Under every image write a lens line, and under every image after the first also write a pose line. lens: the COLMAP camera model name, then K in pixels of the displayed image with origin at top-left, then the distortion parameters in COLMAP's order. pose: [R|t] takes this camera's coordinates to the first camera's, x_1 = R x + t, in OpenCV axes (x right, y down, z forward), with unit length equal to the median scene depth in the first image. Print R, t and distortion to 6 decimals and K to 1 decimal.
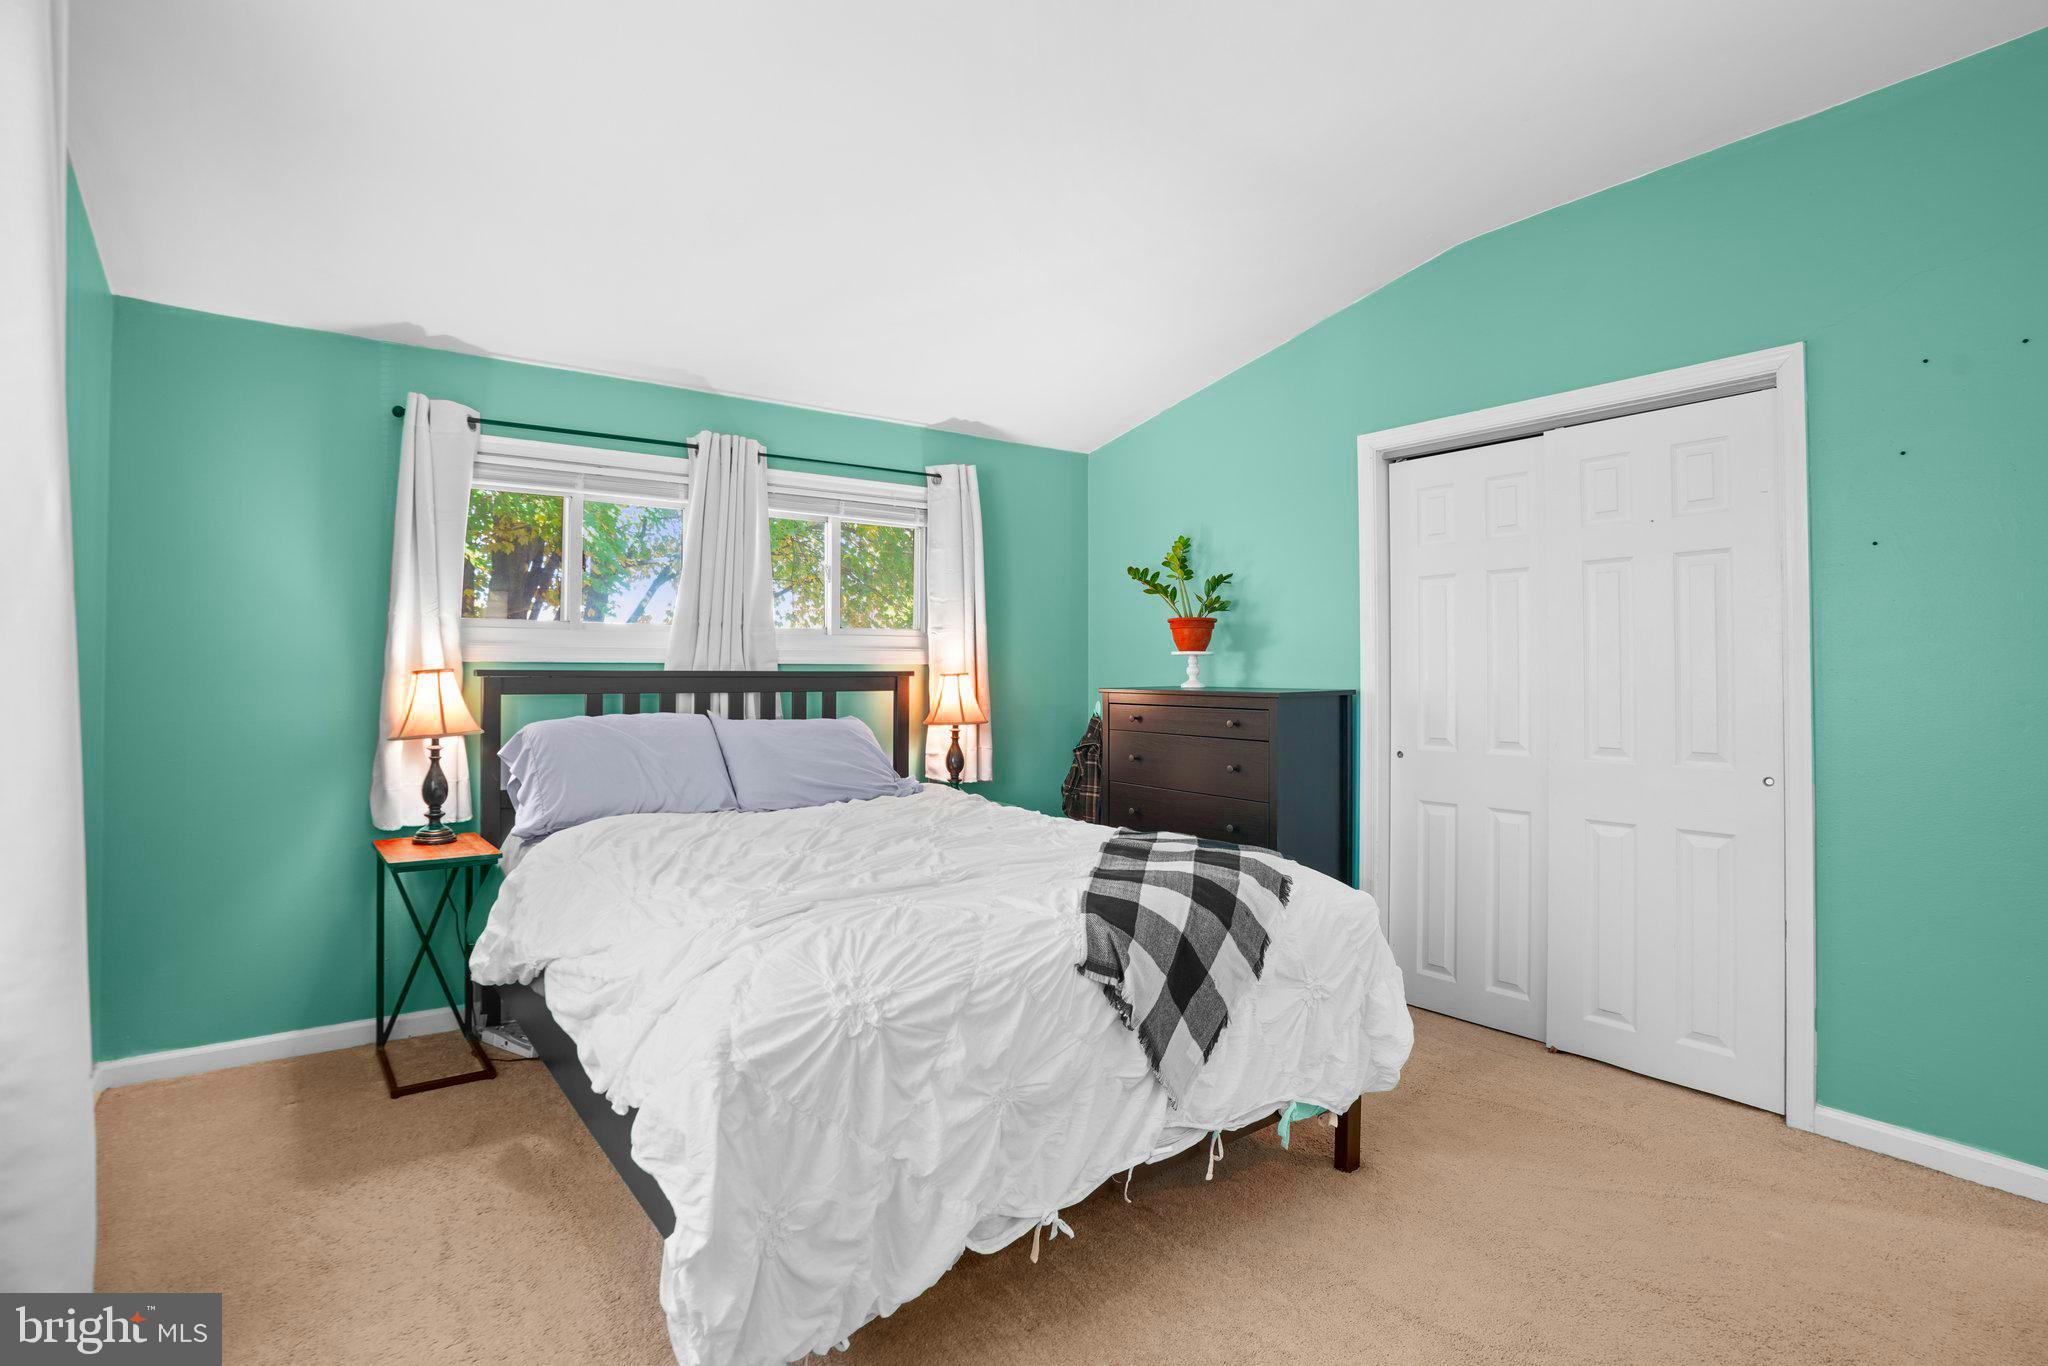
lens RADIAL K [[942.9, 0, 1011.1], [0, 942.9, 667.4], [0, 0, 1]] dist [-0.070374, 0.027787]
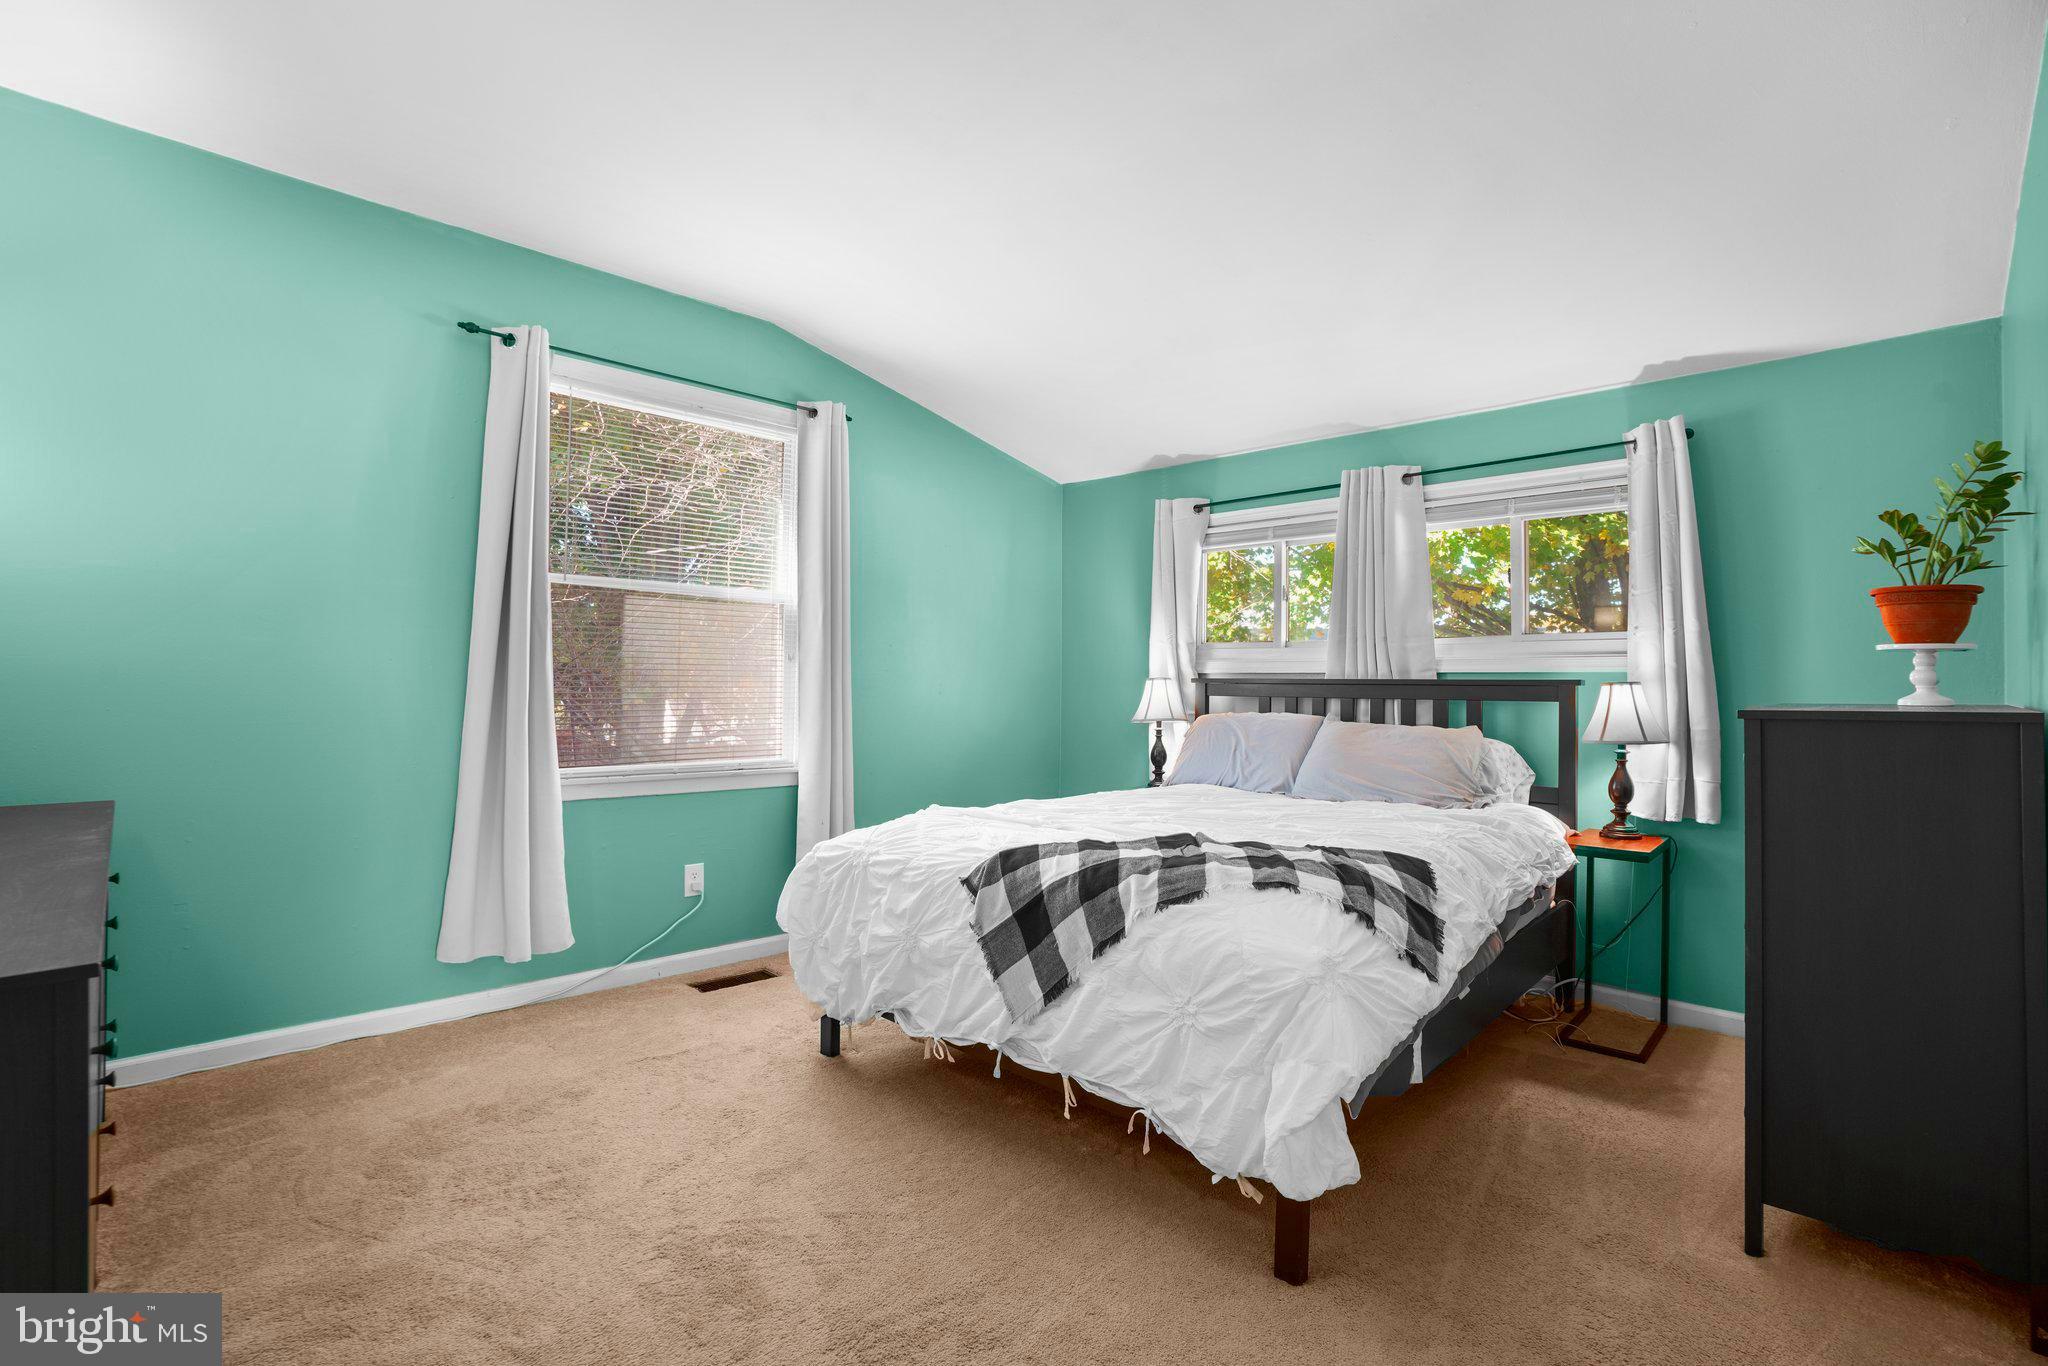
lens RADIAL K [[942.9, 0, 1011.1], [0, 942.9, 667.4], [0, 0, 1]] dist [-0.070374, 0.027787]
pose [[0.190077, -0.015712, -0.981643, 0.699568], [-0.000557, 0.999870, -0.016112, 0.007526], [0.981769, 0.003609, 0.190044, 0.370169]]
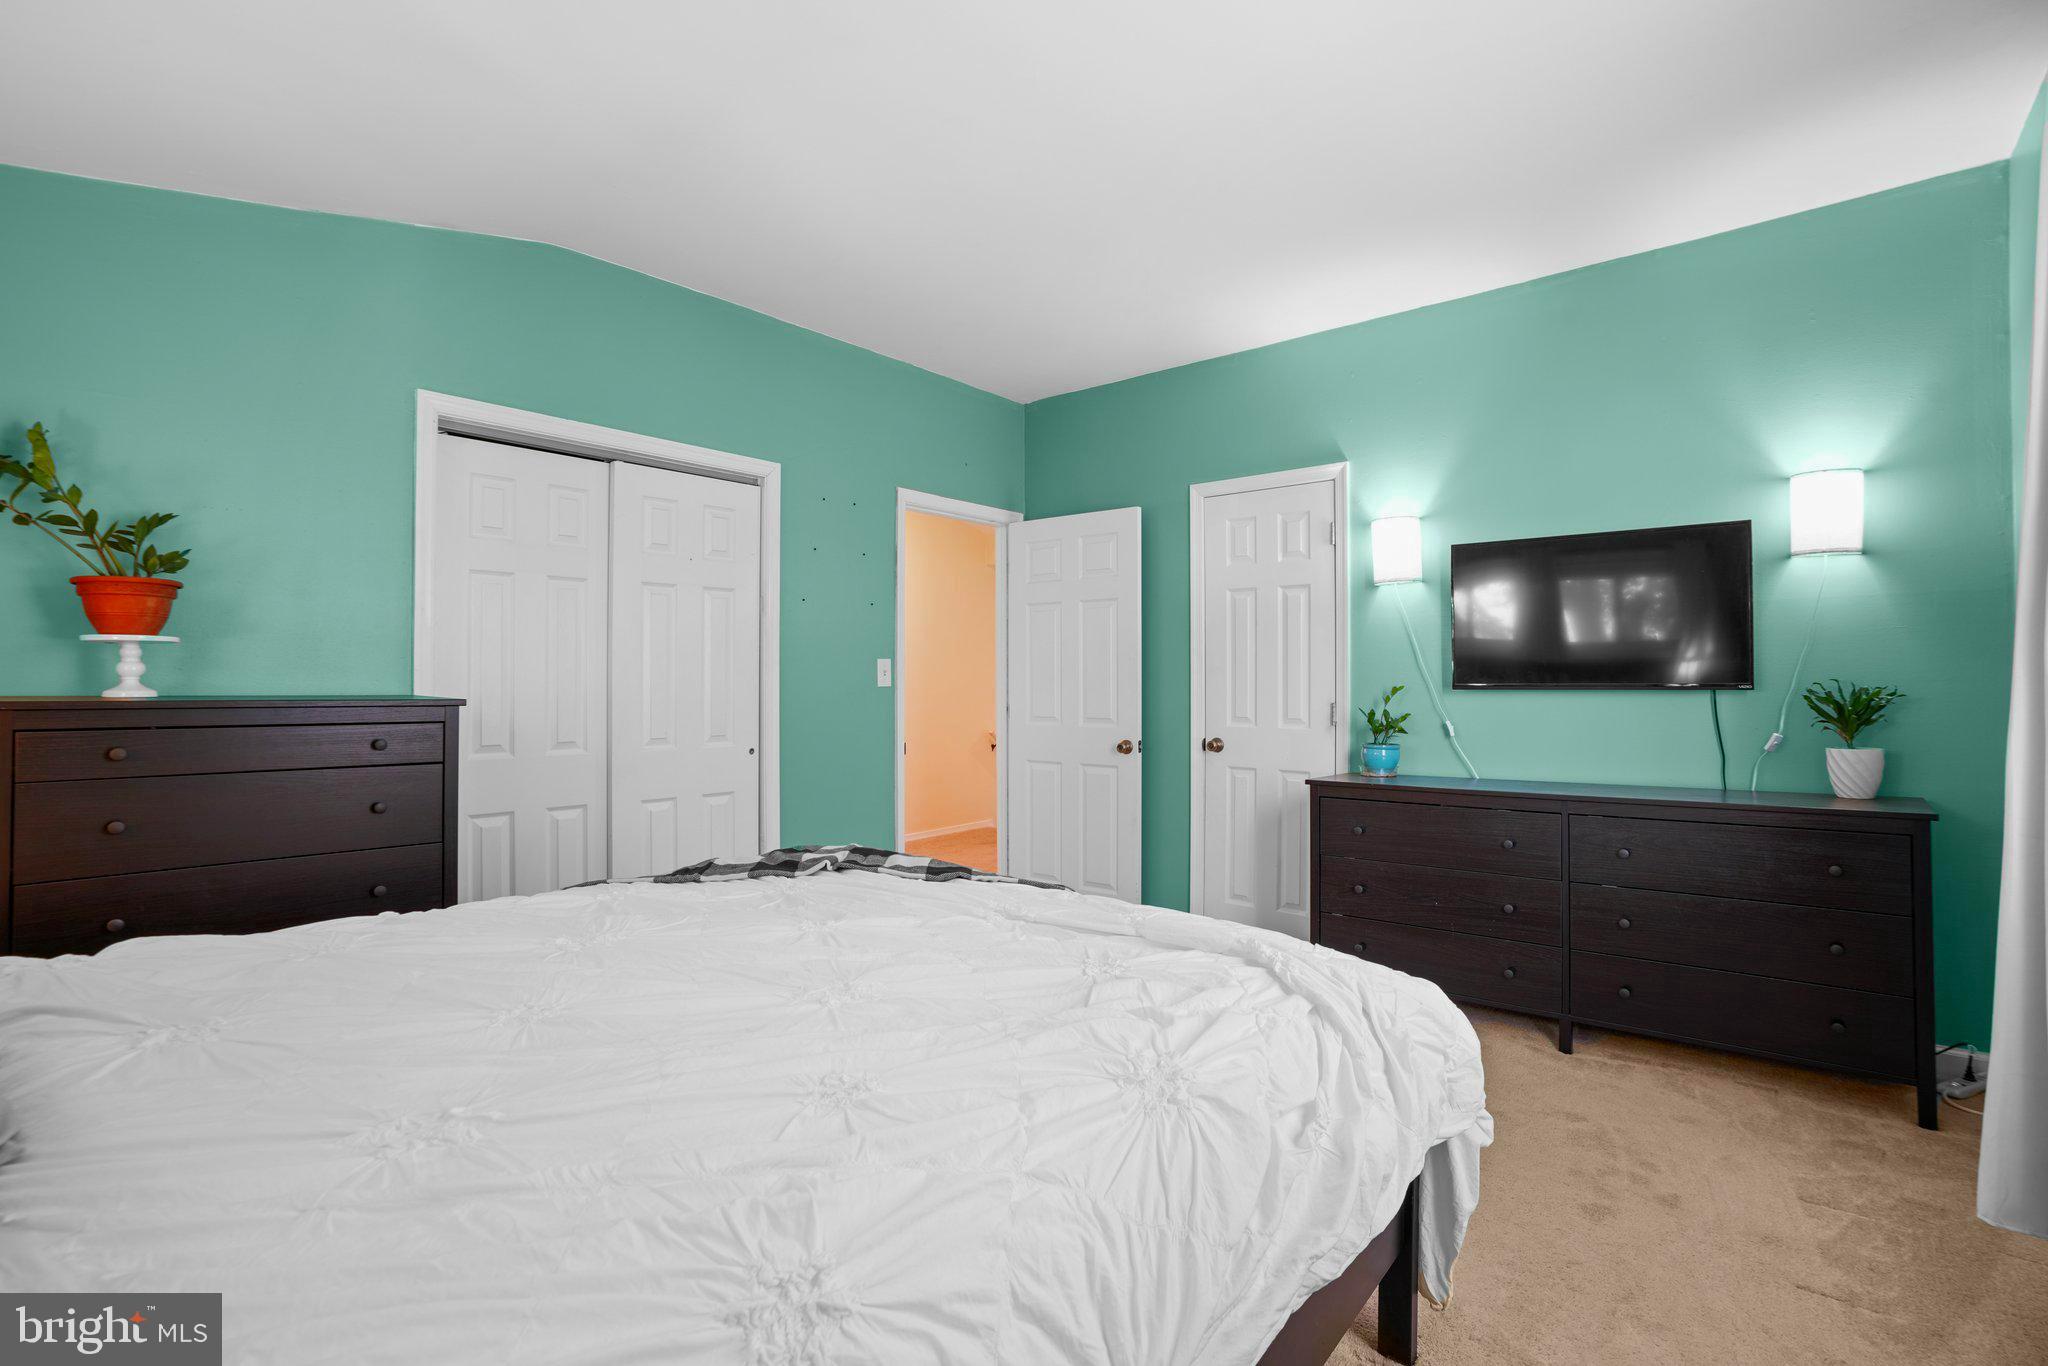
lens RADIAL K [[942.9, 0, 1011.1], [0, 942.9, 667.4], [0, 0, 1]] dist [-0.070374, 0.027787]
pose [[-0.200764, 0.010002, 0.979589, -0.520176], [-0.014253, 0.999812, -0.013130, 0.002579], [-0.979536, -0.016598, -0.200584, 0.628526]]
